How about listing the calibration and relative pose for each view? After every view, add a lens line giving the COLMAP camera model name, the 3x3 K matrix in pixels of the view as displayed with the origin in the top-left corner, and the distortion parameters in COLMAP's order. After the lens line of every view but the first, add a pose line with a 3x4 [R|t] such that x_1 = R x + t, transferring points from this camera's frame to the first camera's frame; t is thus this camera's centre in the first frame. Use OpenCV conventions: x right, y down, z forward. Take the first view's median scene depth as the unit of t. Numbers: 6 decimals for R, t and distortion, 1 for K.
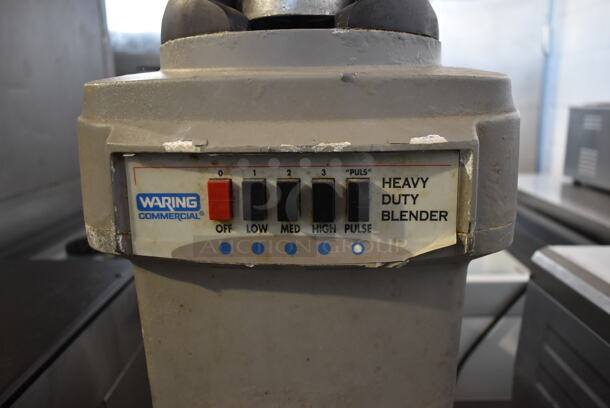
lens RADIAL K [[463.2, 0, 305.5], [0, 463.2, 199.7], [0, 0, 1]] dist [-0.011324, -0.003247]
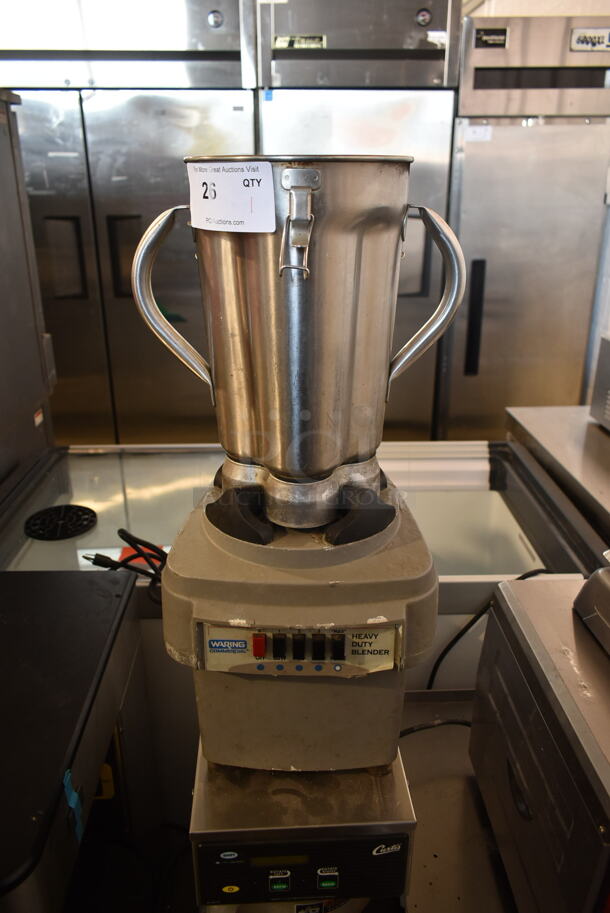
lens RADIAL K [[693.3, 0, 305.0], [0, 693.3, 456.7], [0, 0, 1]] dist [-0.011324, -0.003247]
pose [[0.998909, -0.000758, 0.046698, -0.131923], [-0.007045, 0.985982, 0.166701, -1.116185], [-0.046170, -0.166848, 0.984901, -1.429530]]
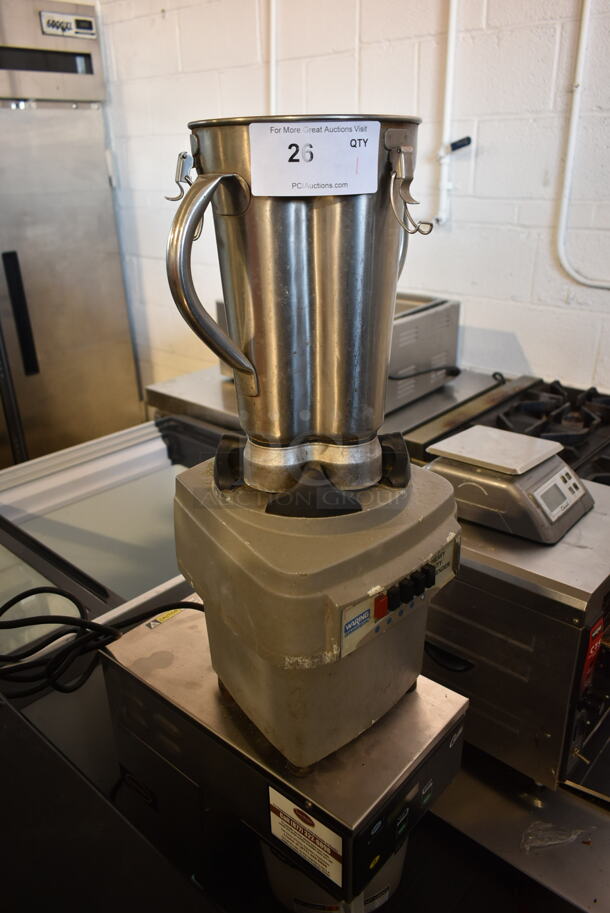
lens RADIAL K [[693.3, 0, 306.9], [0, 693.3, 458.3], [0, 0, 1]] dist [-0.011324, -0.003247]
pose [[0.660033, -0.292950, 0.691763, -2.004792], [0.169226, 0.955145, 0.243023, -1.211300], [-0.731928, -0.043339, 0.680002, -0.555725]]
